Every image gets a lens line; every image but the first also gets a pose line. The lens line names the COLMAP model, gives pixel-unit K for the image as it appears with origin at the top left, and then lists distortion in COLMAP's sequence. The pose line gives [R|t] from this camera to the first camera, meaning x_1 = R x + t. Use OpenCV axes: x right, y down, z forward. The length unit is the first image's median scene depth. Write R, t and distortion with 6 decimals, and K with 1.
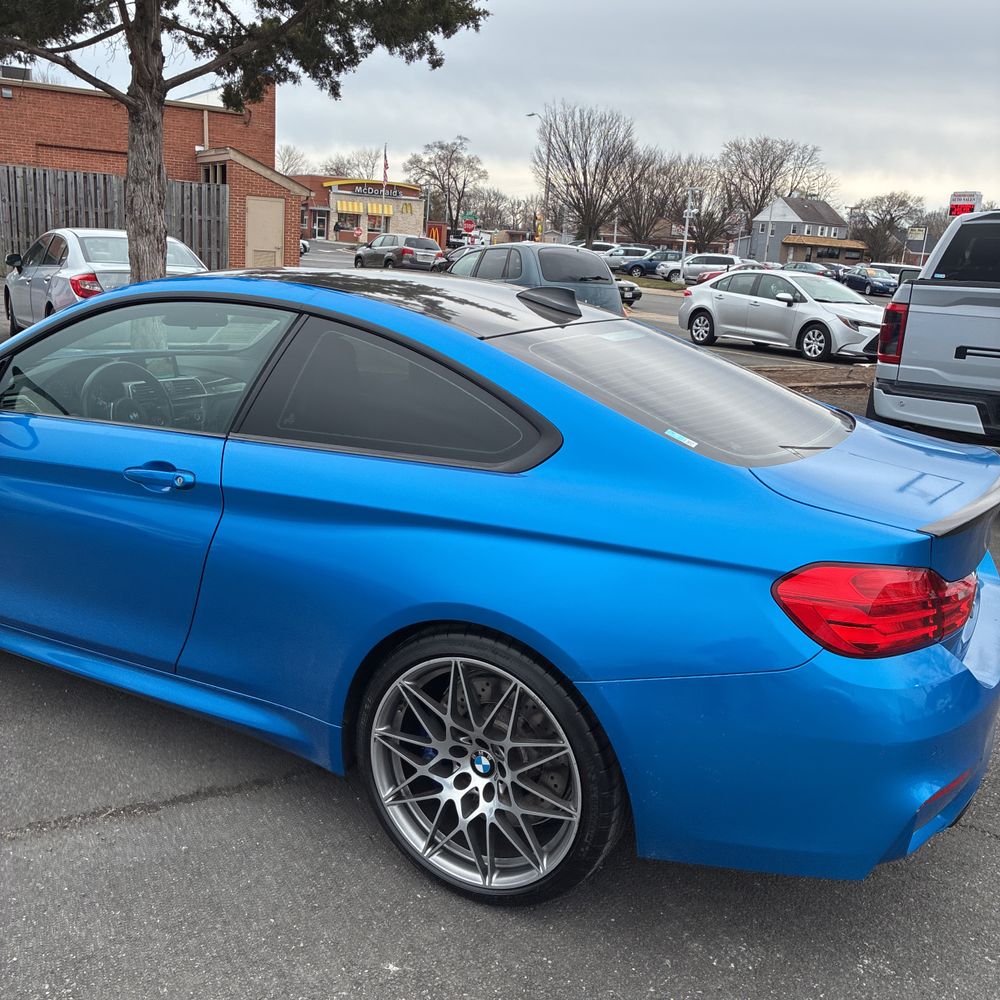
lens RADIAL K [[1013.8, 0, 493.1], [0, 1013.8, 497.0], [0, 0, 1]] dist [-0.004204, 0.029073]
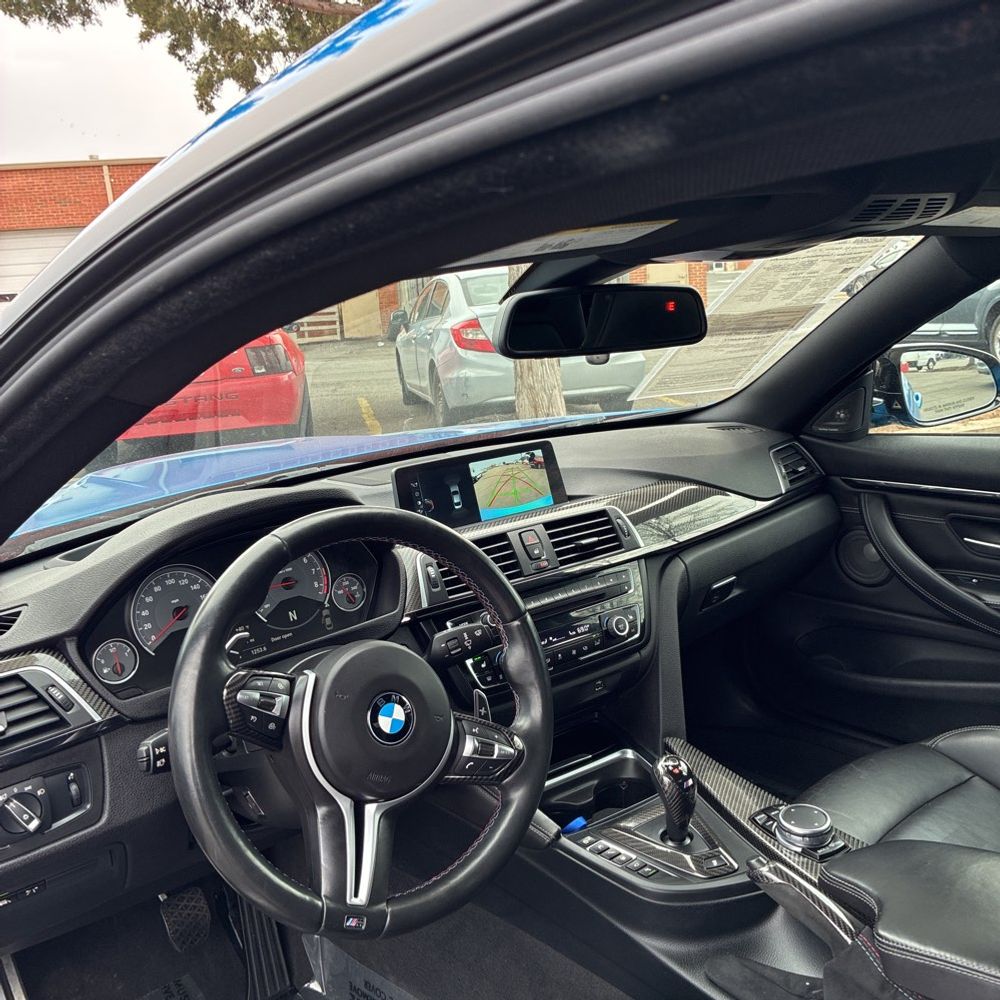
lens RADIAL K [[1013.8, 0, 493.1], [0, 1013.8, 497.0], [0, 0, 1]] dist [-0.004204, 0.029073]
pose [[0.923482, -0.048091, -0.380616, -0.101239], [0.034318, 0.998490, -0.042894, -0.054234], [0.382104, 0.026550, 0.923738, 0.338745]]
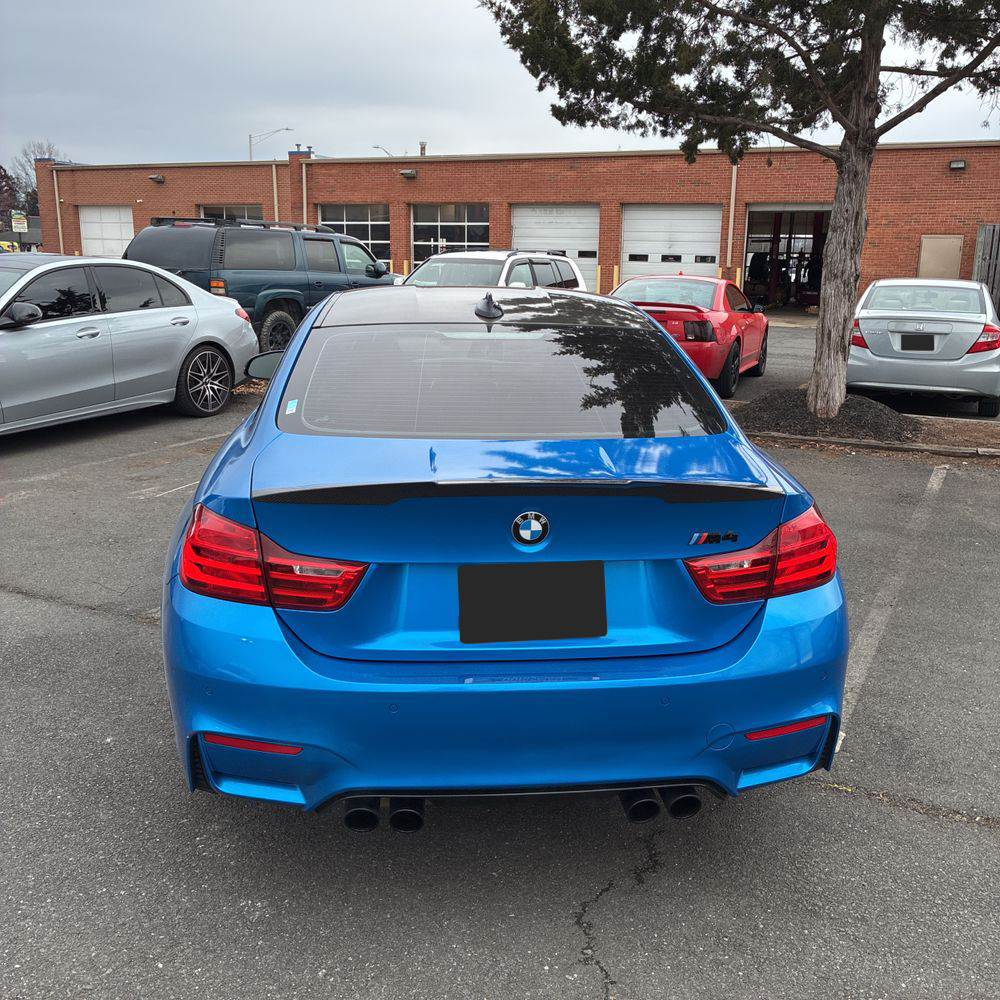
lens RADIAL K [[1011.8, 0, 501.5], [0, 1011.8, 503.4], [0, 0, 1]] dist [0.010341, 0.019972]
pose [[0.545043, 0.144180, -0.825918, 0.383721], [-0.189409, 0.980810, 0.046224, -0.014247], [0.816733, 0.131242, 0.561892, 0.163754]]
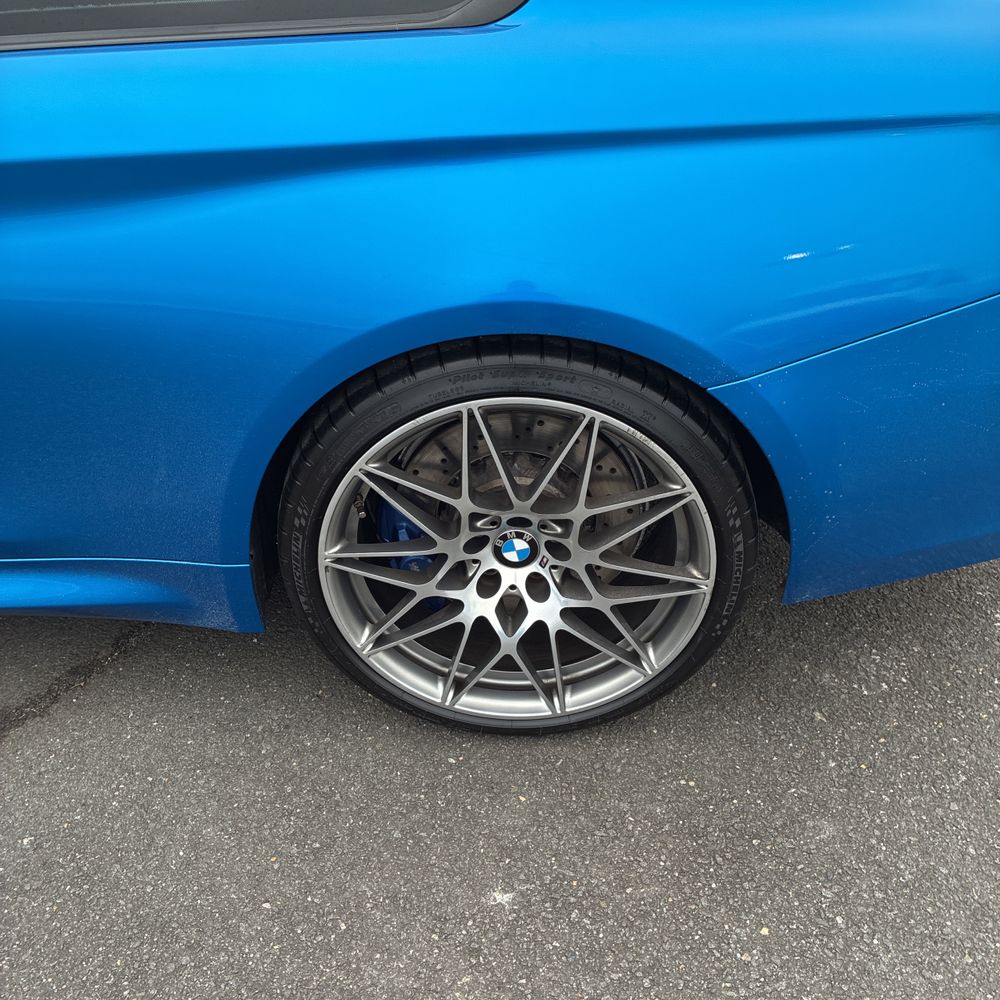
lens RADIAL K [[1011.8, 0, 501.5], [0, 1011.8, 503.4], [0, 0, 1]] dist [0.010341, 0.019972]
pose [[0.890853, -0.309046, 0.332973, -0.065277], [0.169900, 0.906412, 0.386718, -0.000734], [-0.421325, -0.287937, 0.859987, 0.145849]]
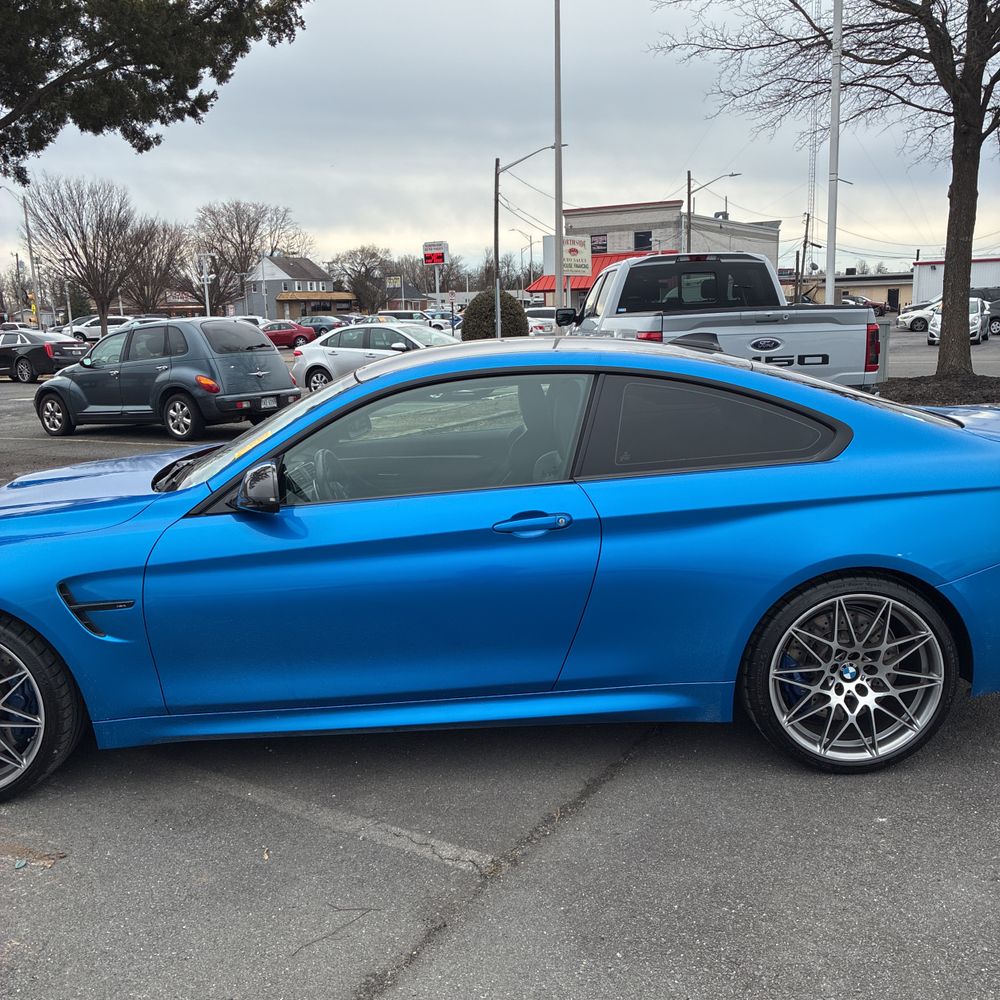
lens RADIAL K [[1011.8, 0, 501.5], [0, 1011.8, 503.4], [0, 0, 1]] dist [0.010341, 0.019972]
pose [[0.871183, -0.179824, 0.456841, -0.306118], [0.202498, 0.979282, -0.000688, -0.017057], [-0.447252, 0.093108, 0.889548, -0.010350]]
